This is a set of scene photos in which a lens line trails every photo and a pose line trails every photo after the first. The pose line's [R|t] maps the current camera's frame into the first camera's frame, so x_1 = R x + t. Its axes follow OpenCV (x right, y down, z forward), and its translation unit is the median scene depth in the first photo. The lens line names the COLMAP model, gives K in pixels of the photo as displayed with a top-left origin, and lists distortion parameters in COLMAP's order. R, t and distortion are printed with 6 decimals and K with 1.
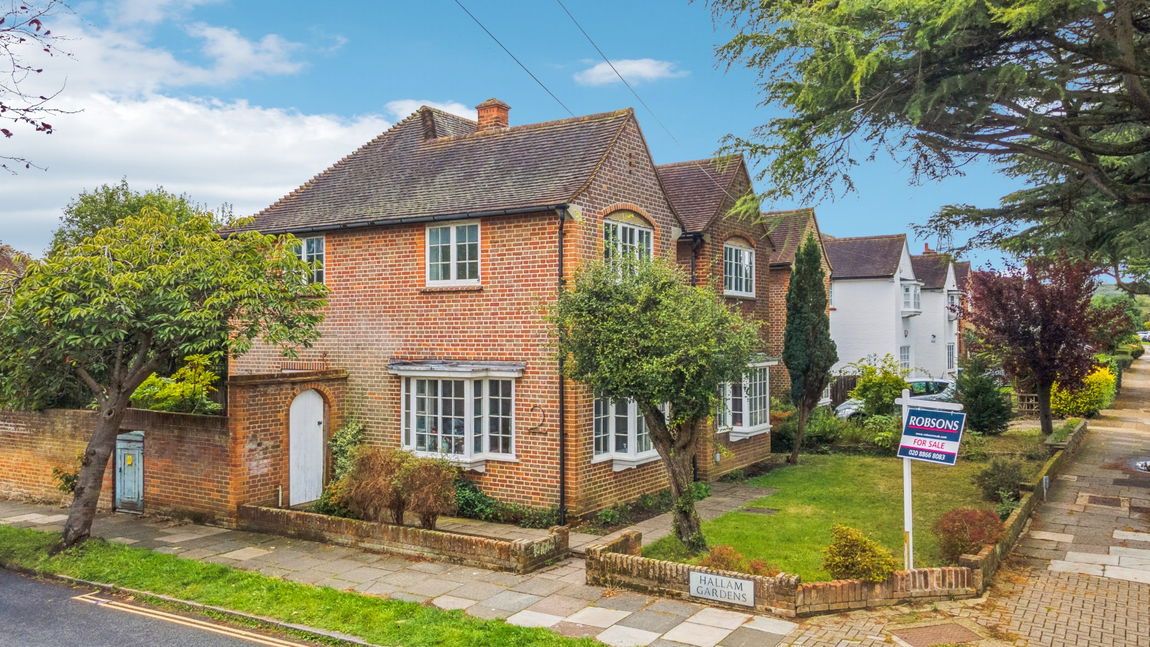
lens RADIAL K [[895.7, 0, 575.0], [0, 895.7, 323.5], [0, 0, 1]] dist [0.005905, 0.062331]
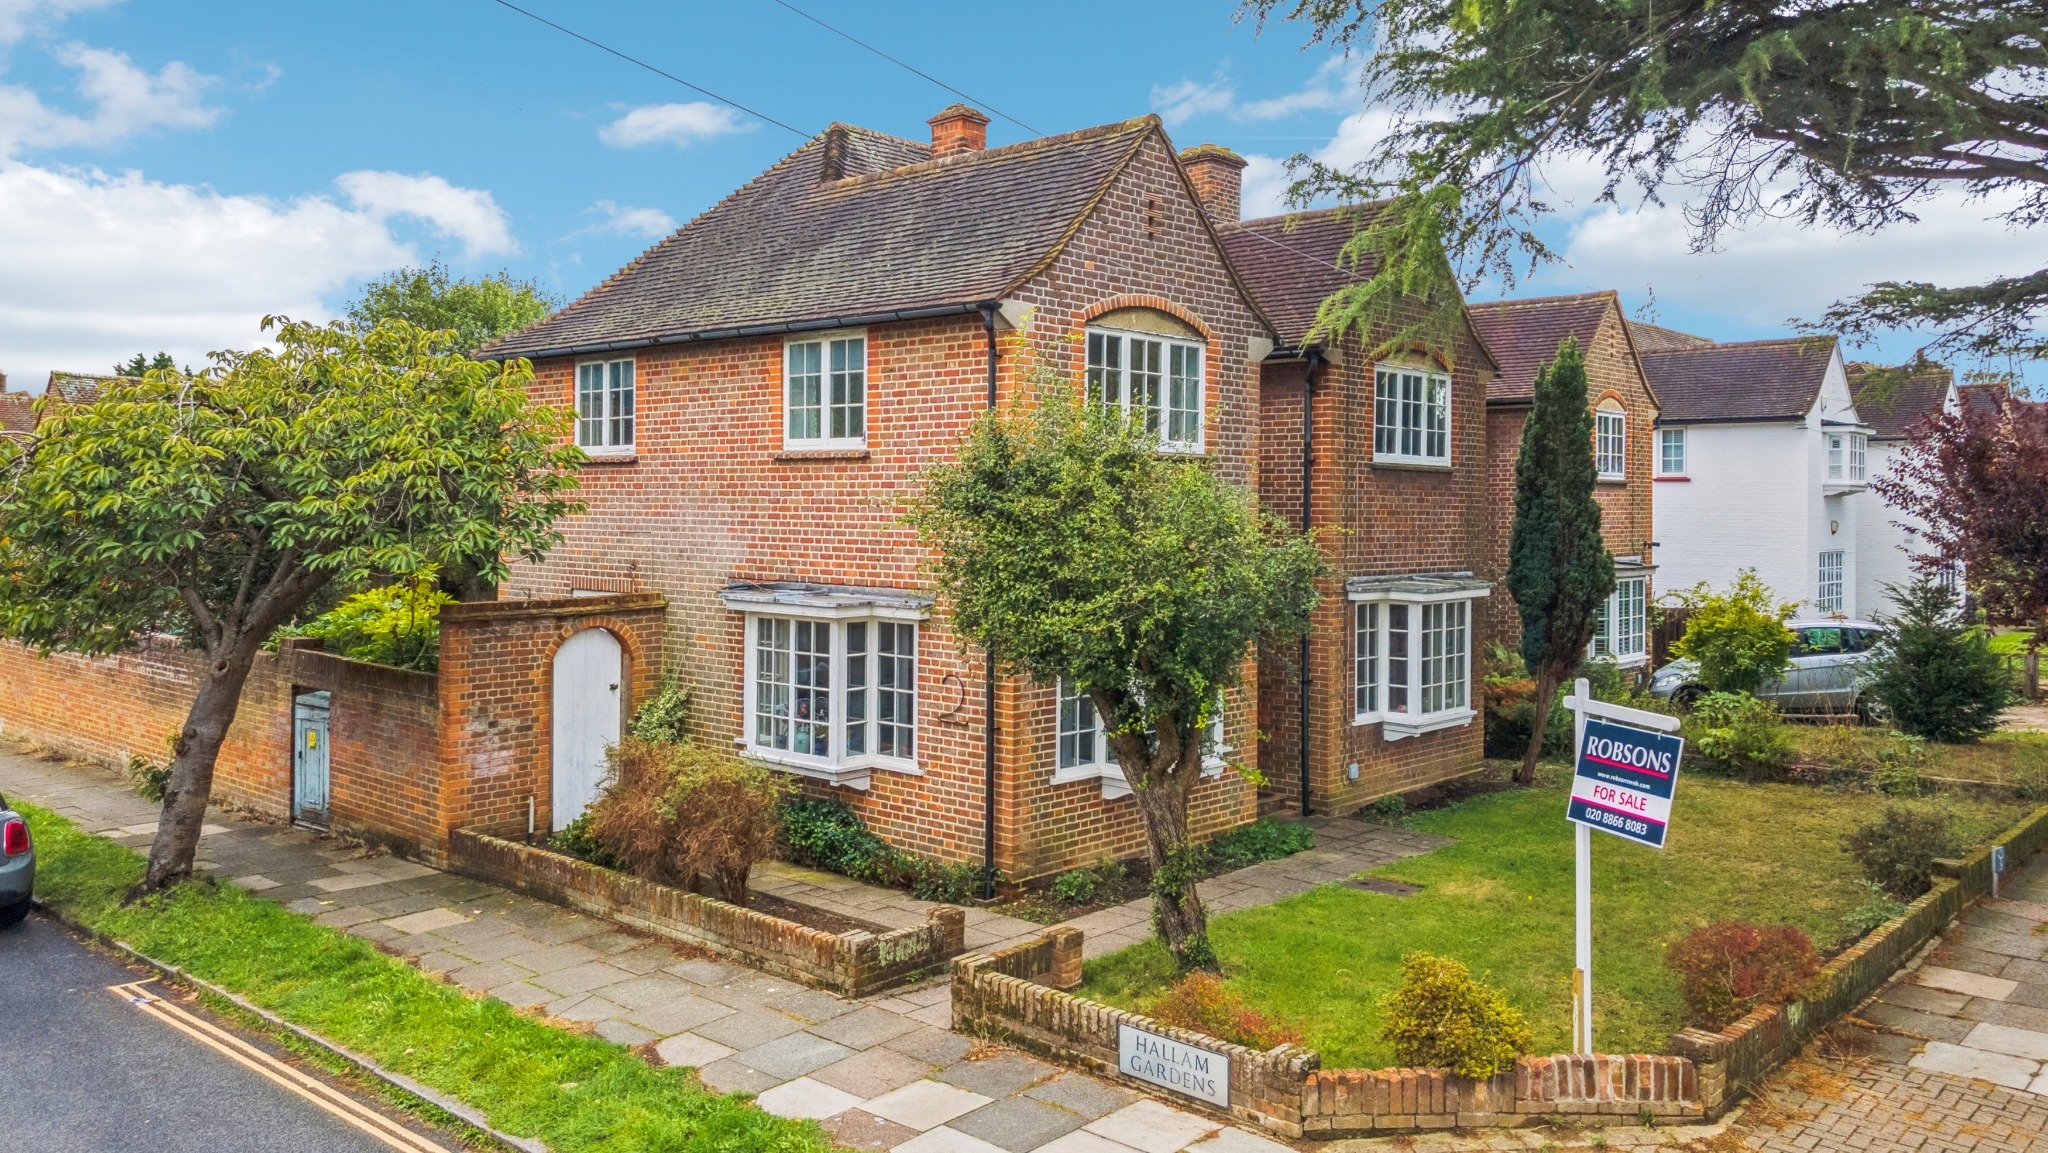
lens RADIAL K [[1543.5, 0, 1027.2], [0, 1543.5, 508.0], [0, 0, 1]] dist [0.002137, 0.055217]
pose [[0.984897, 0.011280, -0.172773, 0.157626], [-0.008977, 0.999860, 0.014107, -0.021198], [0.172908, -0.012343, 0.984861, 0.088715]]
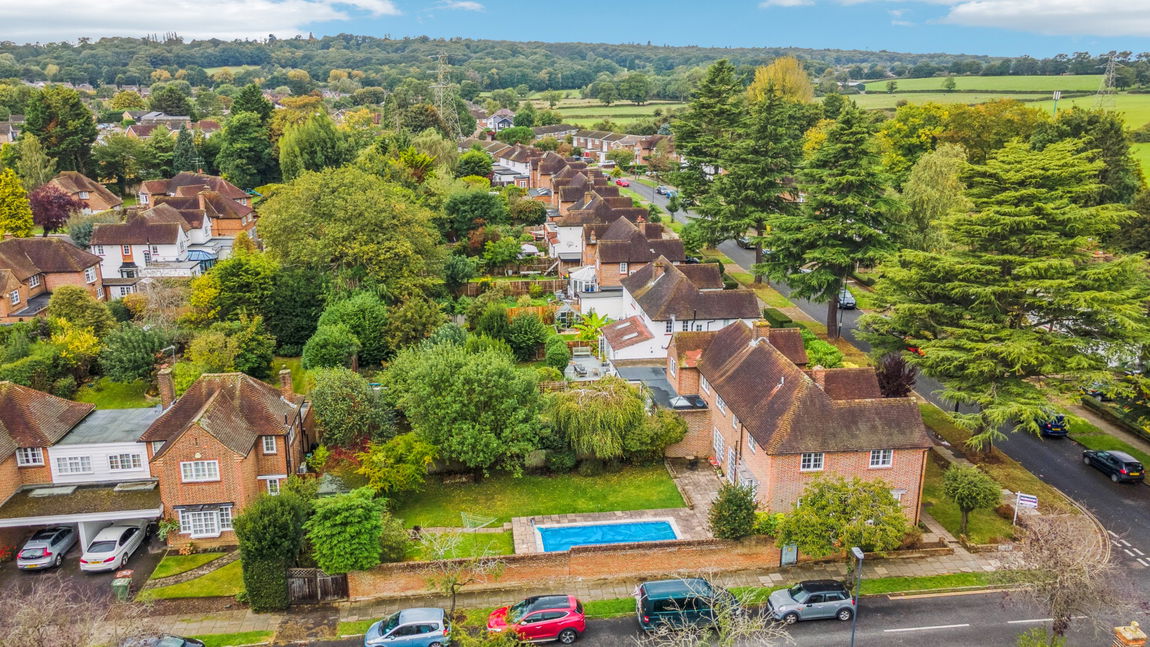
lens RADIAL K [[855.6, 0, 572.5], [0, 855.6, 318.4], [0, 0, 1]] dist [0.008960, 0.061768]
pose [[0.774898, -0.170389, 0.608687, -2.776005], [-0.011645, 0.958970, 0.283267, -1.411965], [-0.631979, -0.226592, 0.741120, -0.418097]]
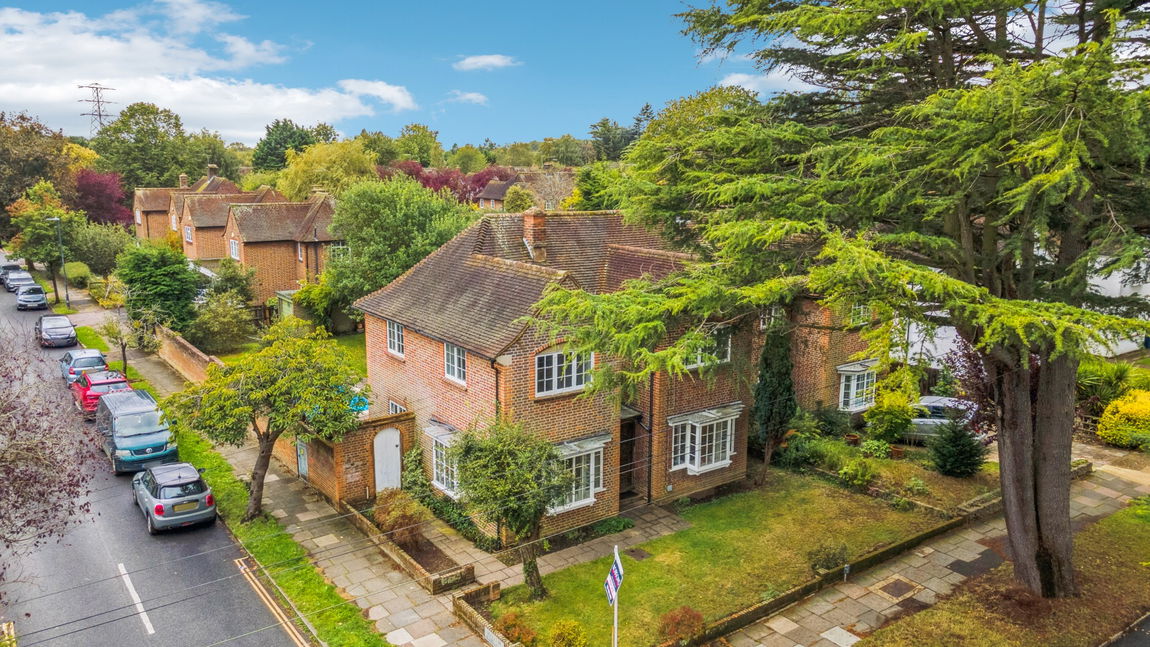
lens RADIAL K [[858.6, 0, 575.0], [0, 858.6, 323.5], [0, 0, 1]] dist [-0.001319, 0.088683]
pose [[0.929013, 0.080373, -0.361214, 0.604122], [-0.004467, 0.978493, 0.206233, -0.464575], [0.370020, -0.189979, 0.909391, -0.259023]]
